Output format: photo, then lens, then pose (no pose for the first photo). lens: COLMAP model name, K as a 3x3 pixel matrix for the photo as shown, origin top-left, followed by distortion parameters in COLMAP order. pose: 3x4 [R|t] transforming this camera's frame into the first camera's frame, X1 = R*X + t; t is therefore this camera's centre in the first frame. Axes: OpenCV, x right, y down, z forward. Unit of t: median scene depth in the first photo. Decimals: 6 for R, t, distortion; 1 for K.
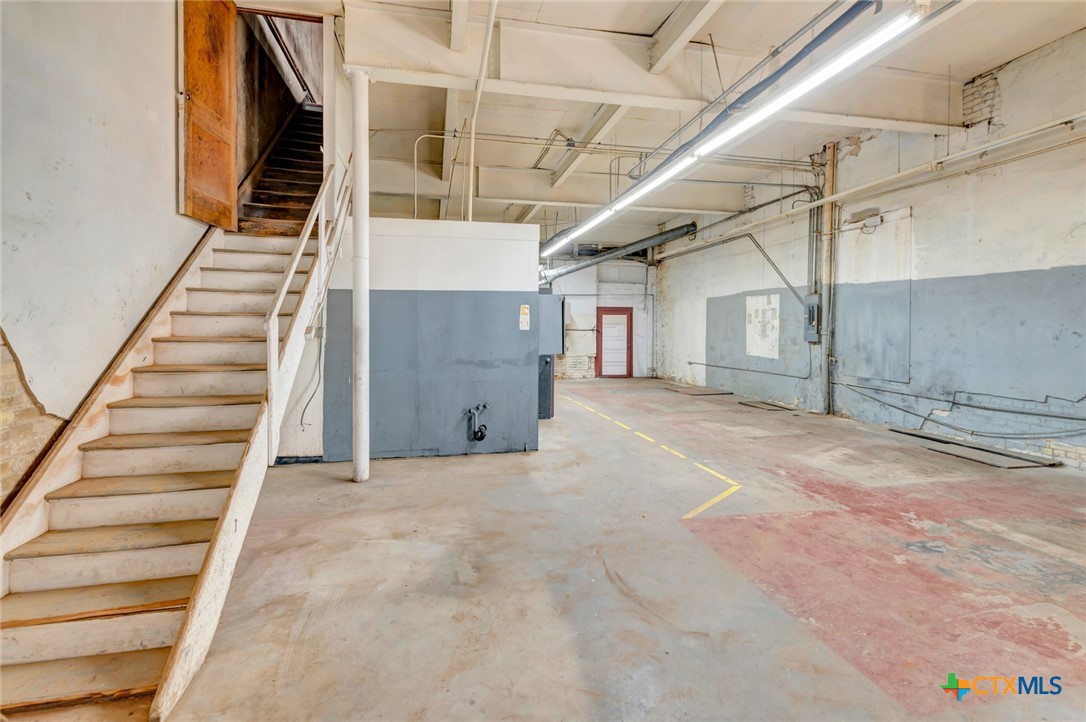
lens RADIAL K [[490.4, 0, 544.6], [0, 490.4, 315.3], [0, 0, 1]] dist [0.001346, -0.000497]
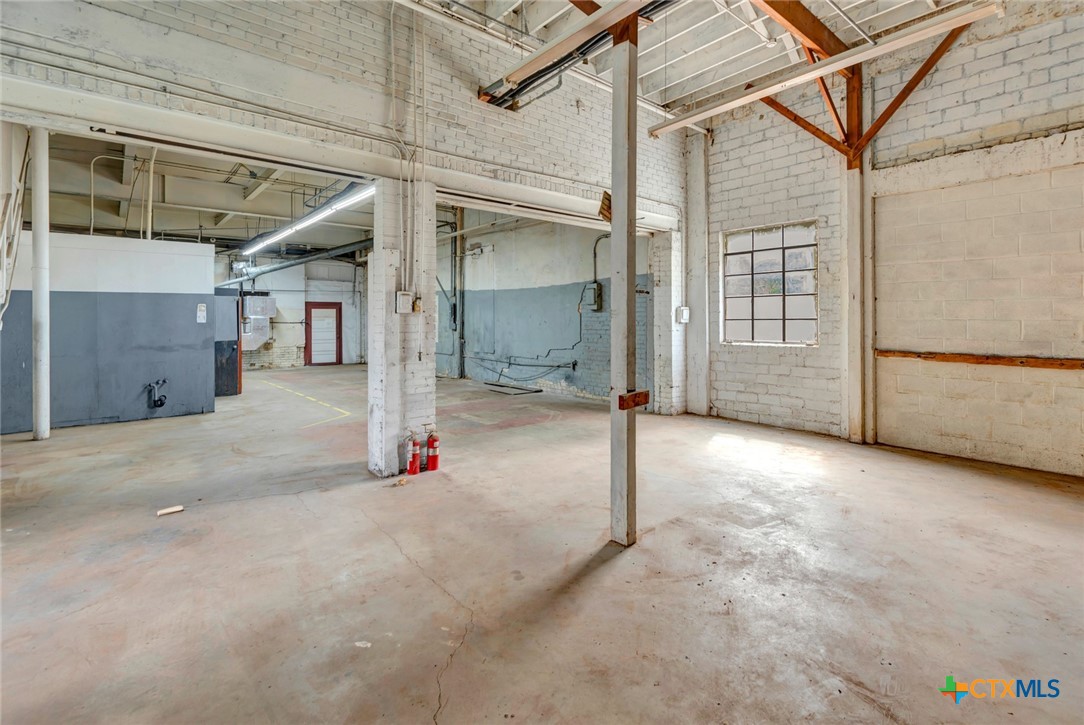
lens RADIAL K [[489.5, 0, 543.6], [0, 489.5, 316.8], [0, 0, 1]] dist [0.001346, -0.000497]
pose [[0.878517, -0.002520, 0.477704, 0.094789], [-0.006442, 0.999833, 0.017120, -0.009762], [-0.477667, -0.018118, 0.878354, -0.416893]]
